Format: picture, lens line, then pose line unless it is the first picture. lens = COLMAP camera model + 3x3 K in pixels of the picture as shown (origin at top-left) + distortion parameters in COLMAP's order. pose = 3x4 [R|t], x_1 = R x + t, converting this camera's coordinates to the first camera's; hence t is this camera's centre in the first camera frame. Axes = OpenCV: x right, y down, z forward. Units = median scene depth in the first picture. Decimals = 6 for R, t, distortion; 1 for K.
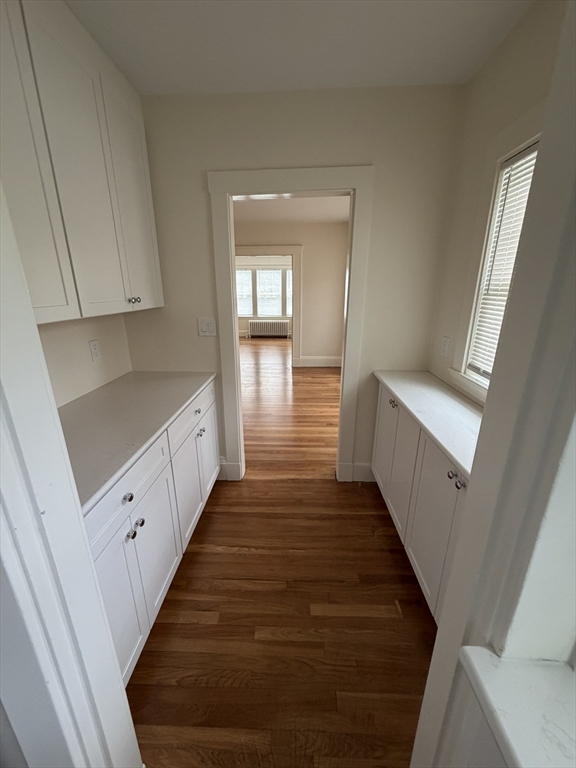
lens RADIAL K [[307.5, 0, 285.3], [0, 307.5, 382.7], [0, 0, 1]] dist [-0.003156, -0.000052]
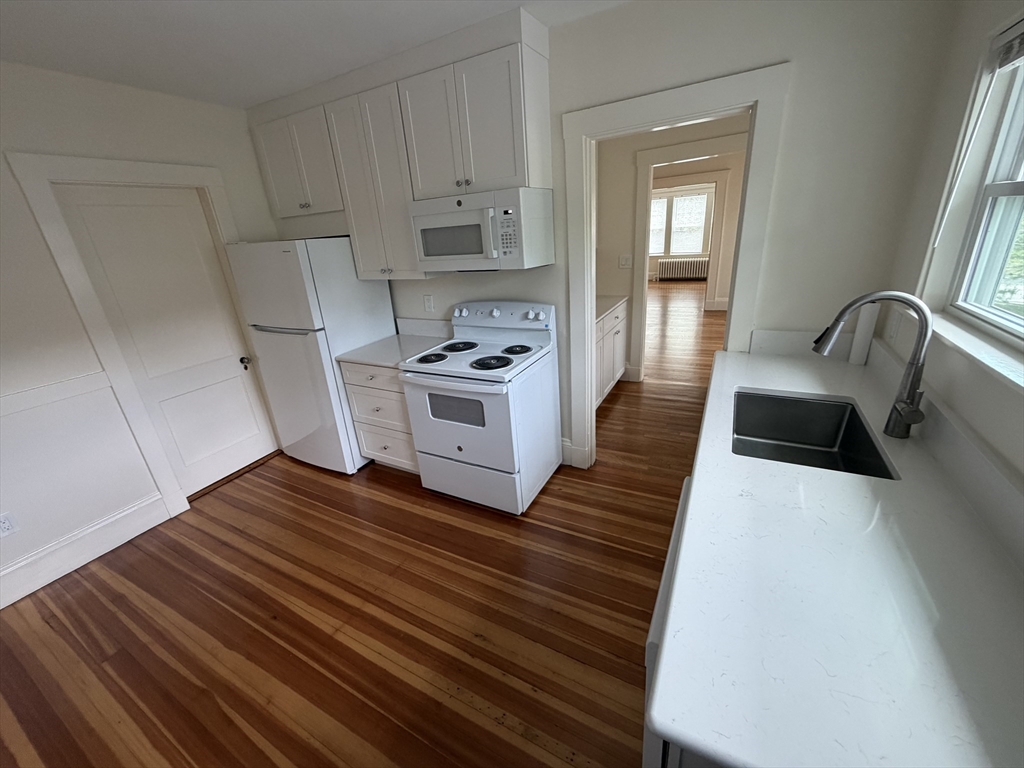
lens RADIAL K [[410.0, 0, 511.1], [0, 410.0, 377.5], [0, 0, 1]] dist [-0.003156, -0.000052]
pose [[0.900072, 0.089514, -0.426448, 0.044118], [-0.059558, 0.994760, 0.083101, 0.086321], [0.431652, -0.049399, 0.900686, -0.354211]]
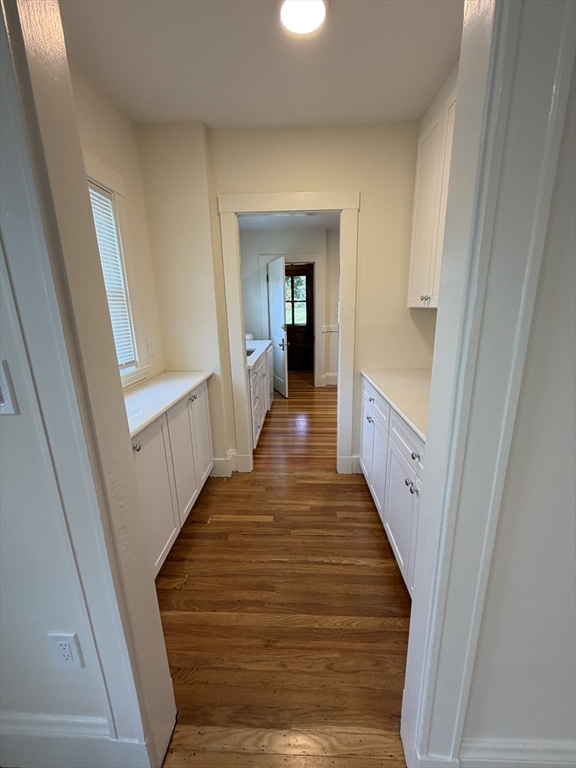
lens RADIAL K [[307.5, 0, 286.6], [0, 307.5, 382.2], [0, 0, 1]] dist [-0.003156, -0.000052]
pose [[-0.999648, 0.026334, 0.003250, -0.000140], [0.024115, 0.850572, 0.525306, -0.140940], [0.011069, 0.525199, -0.850907, 0.500067]]
